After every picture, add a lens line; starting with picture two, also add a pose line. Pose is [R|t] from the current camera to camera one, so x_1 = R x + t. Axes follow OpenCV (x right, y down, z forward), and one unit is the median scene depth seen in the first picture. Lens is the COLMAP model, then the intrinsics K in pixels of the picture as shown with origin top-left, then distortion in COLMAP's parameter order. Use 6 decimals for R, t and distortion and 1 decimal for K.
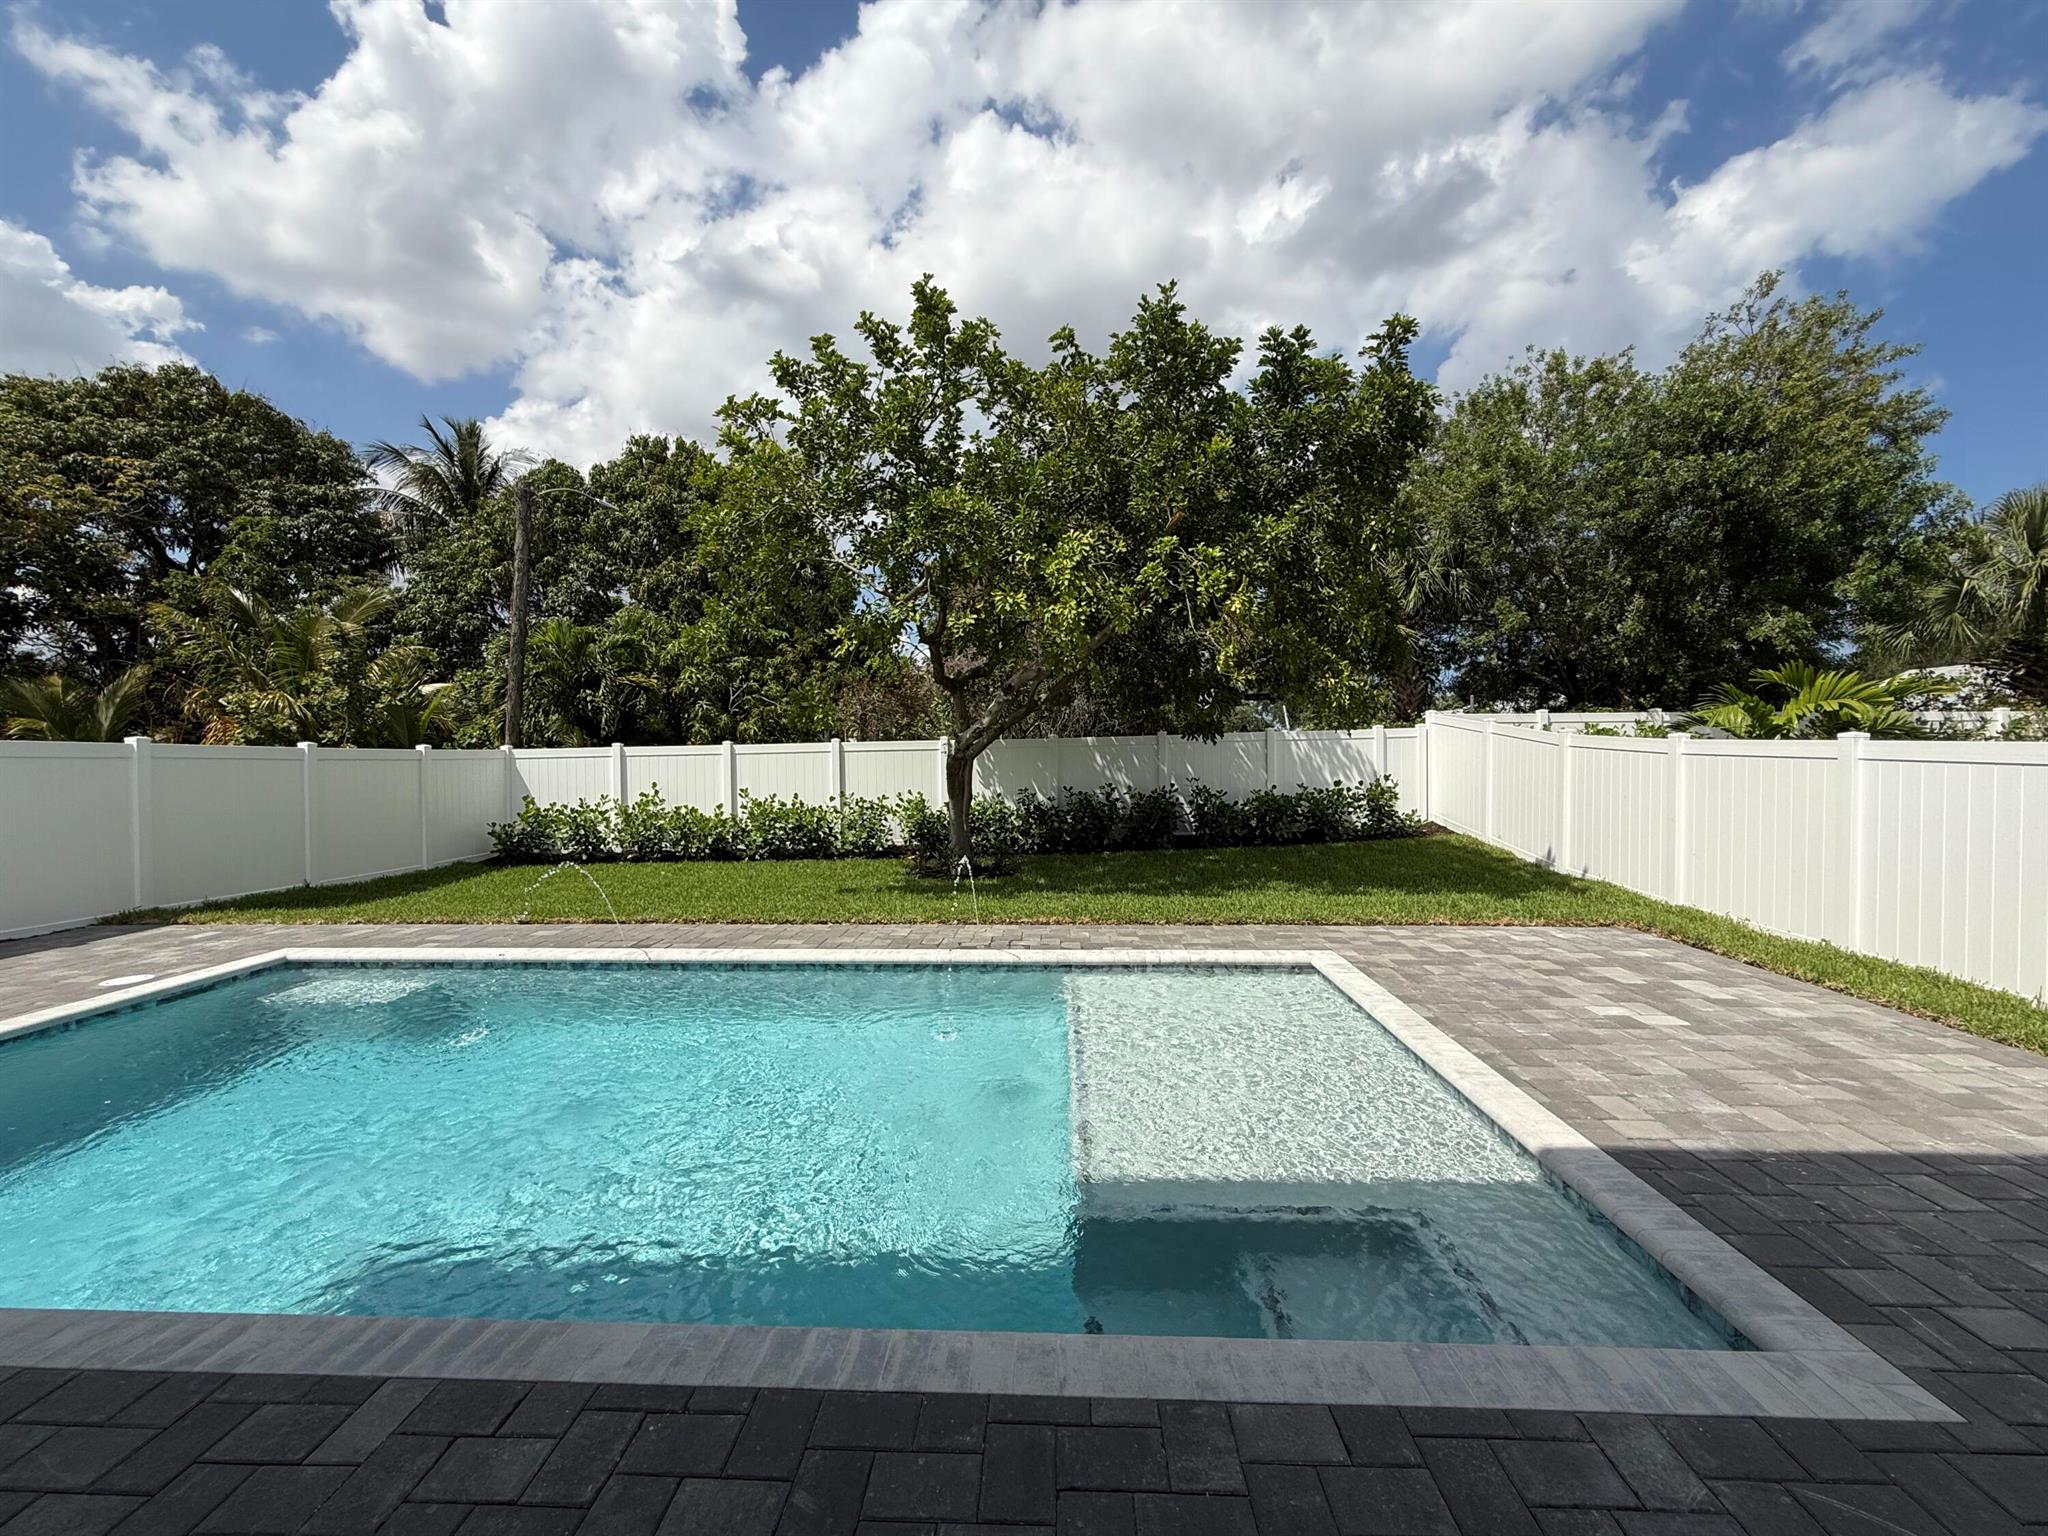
lens RADIAL K [[814.5, 0, 1017.1], [0, 814.5, 727.5], [0, 0, 1]] dist [-0.000350, 0.000094]
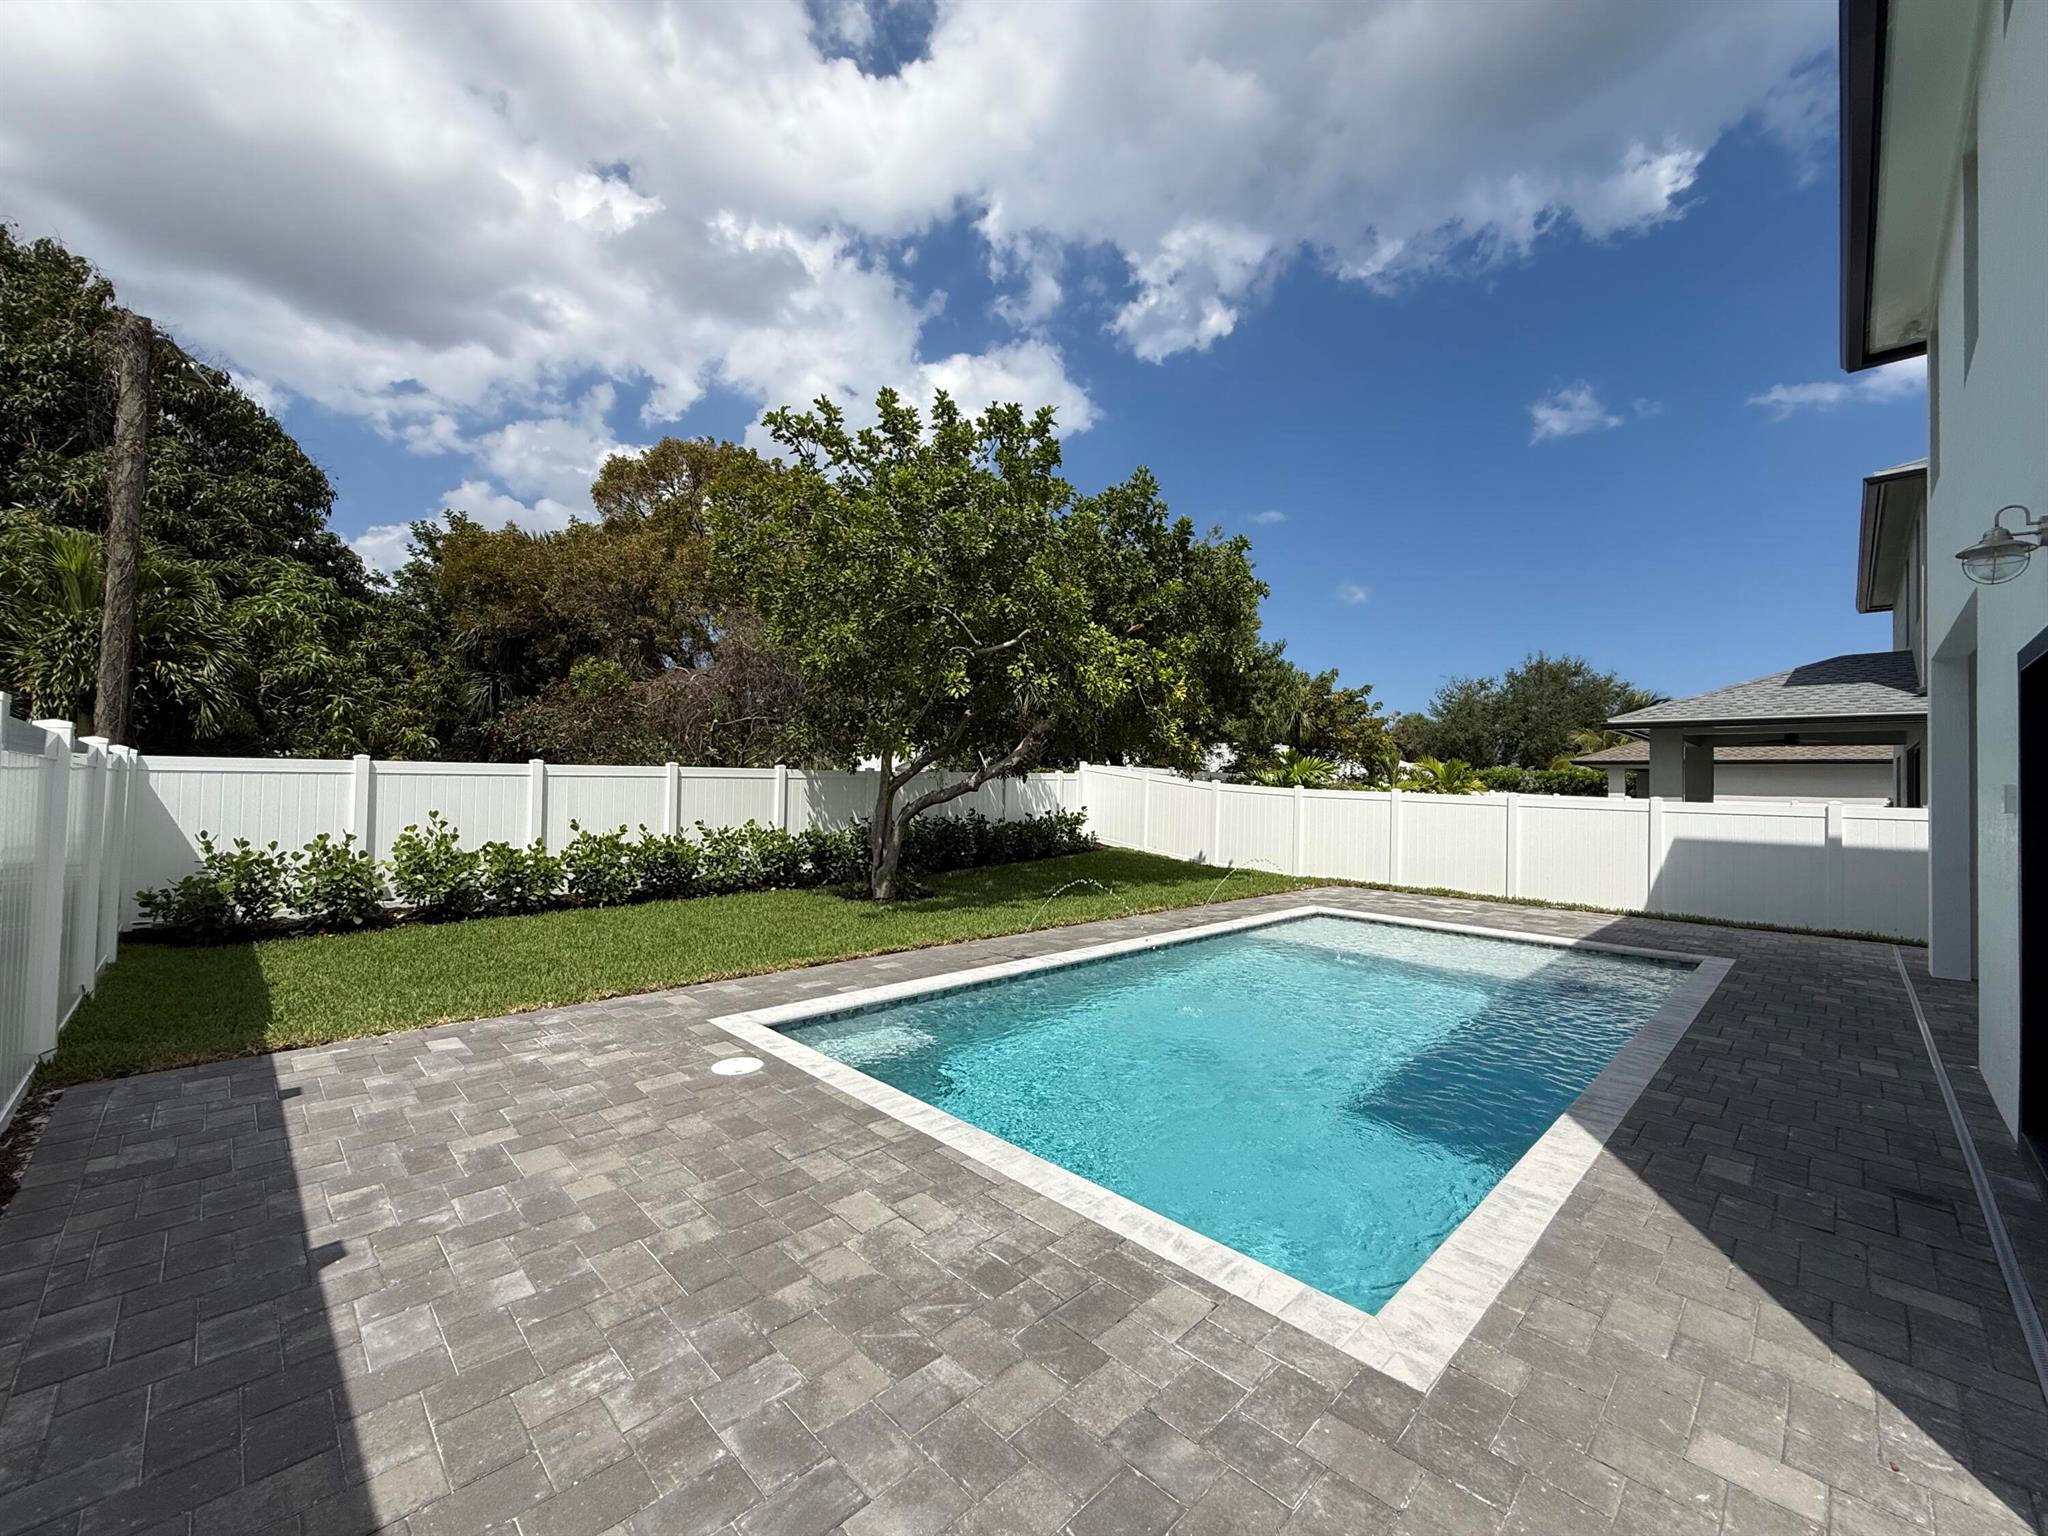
lens RADIAL K [[813.2, 0, 1024.0], [0, 813.2, 768.0], [0, 0, 1]] dist [0.000926, 0.000368]
pose [[0.671046, 0.040142, 0.740328, -0.574239], [-0.047474, 0.998810, -0.011125, 0.010277], [-0.739894, -0.027681, 0.672154, 0.115600]]
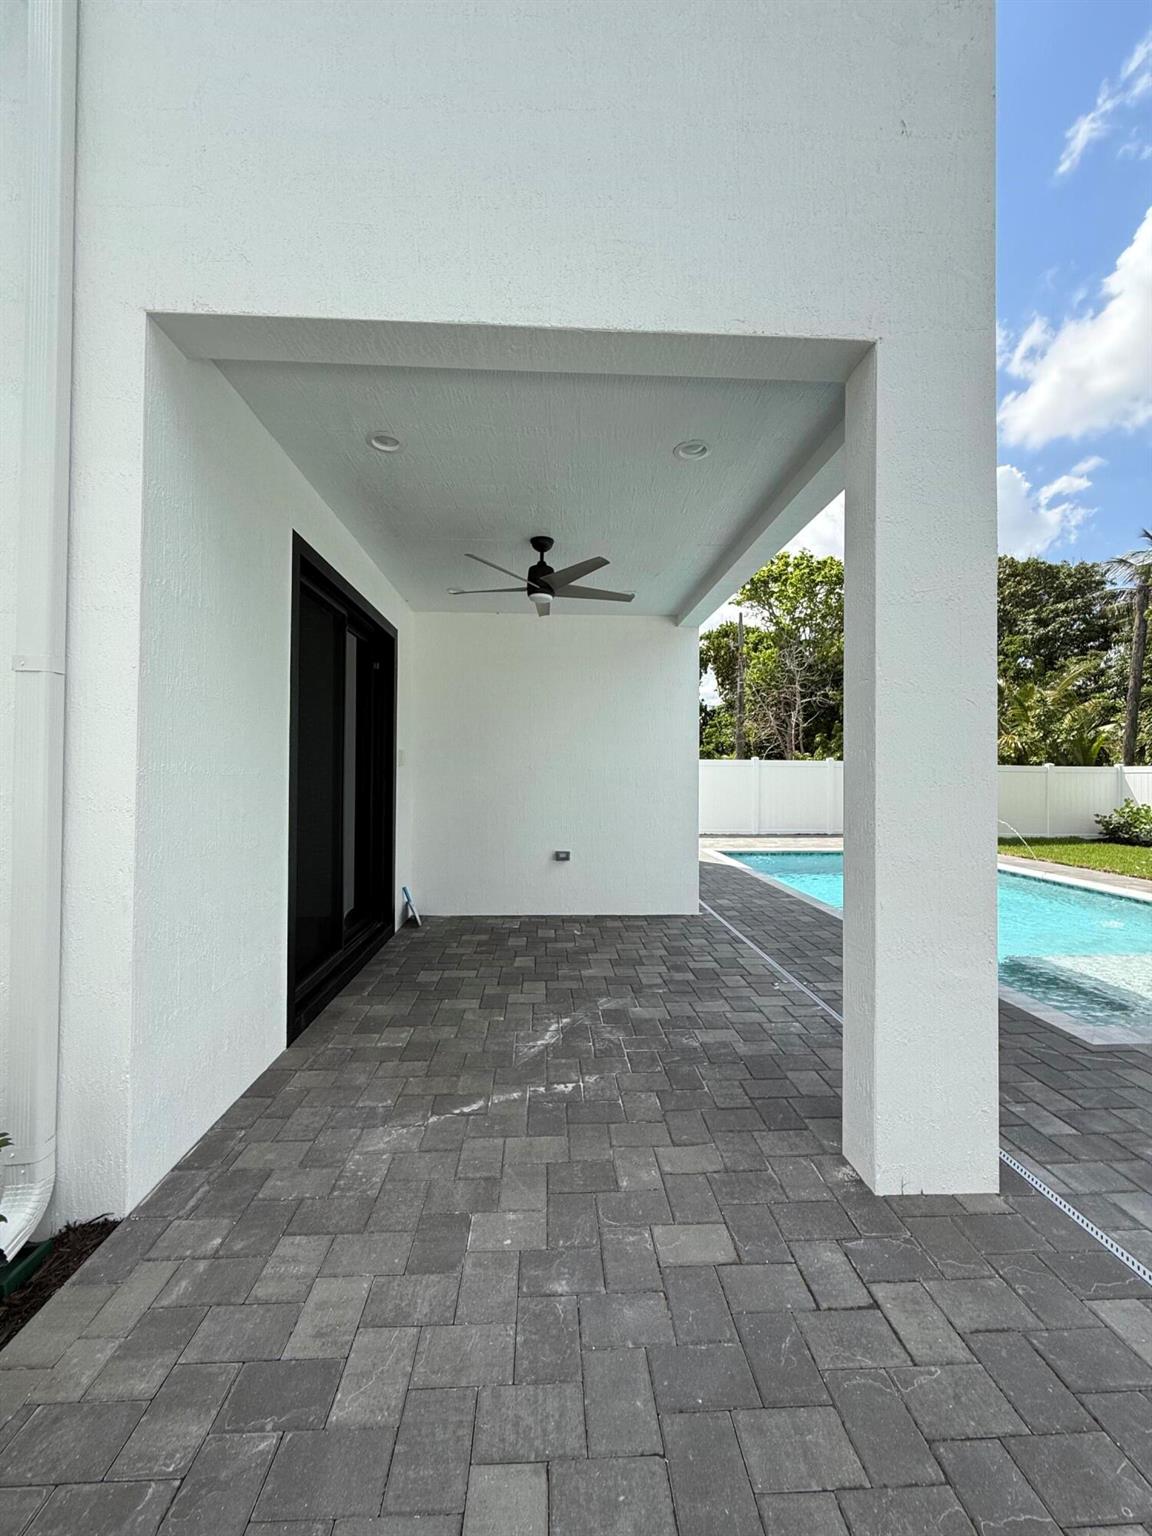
lens RADIAL K [[609.9, 0, 576.9], [0, 609.9, 766.7], [0, 0, 1]] dist [0.000926, 0.000368]
pose [[0.082146, 0.001581, -0.996619, 0.375457], [0.017327, 0.999845, 0.003014, 0.005596], [0.996470, -0.017516, 0.082106, -0.078017]]
